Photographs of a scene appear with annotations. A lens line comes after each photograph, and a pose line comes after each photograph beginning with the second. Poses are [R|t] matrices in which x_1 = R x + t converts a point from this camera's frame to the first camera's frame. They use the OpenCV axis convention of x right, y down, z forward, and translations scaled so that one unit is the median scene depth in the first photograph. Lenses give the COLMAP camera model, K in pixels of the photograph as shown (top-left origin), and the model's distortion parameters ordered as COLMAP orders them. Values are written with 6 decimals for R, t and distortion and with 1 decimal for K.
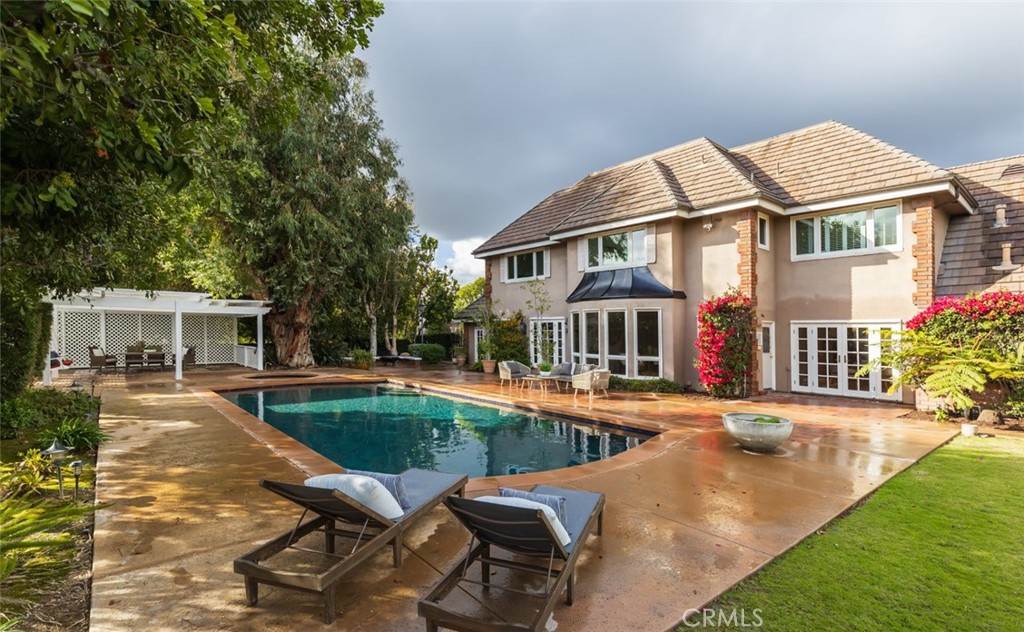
lens RADIAL K [[487.5, 0, 512.0], [0, 487.5, 316.0], [0, 0, 1]] dist [0.001881, 0.000036]
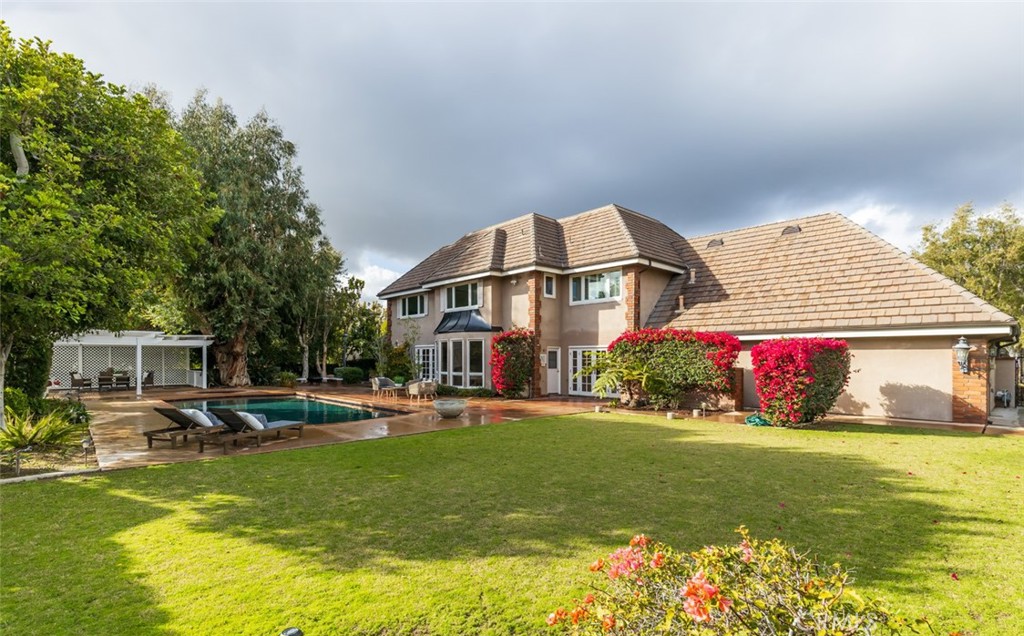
lens RADIAL K [[475.0, 0, 498.2], [0, 475.0, 329.7], [0, 0, 1]] dist [0.001765, 0.000272]
pose [[0.999300, -0.011882, 0.035482, 0.243760], [0.012702, 0.999655, -0.022998, -0.008124], [-0.035197, 0.023433, 0.999106, -0.326621]]
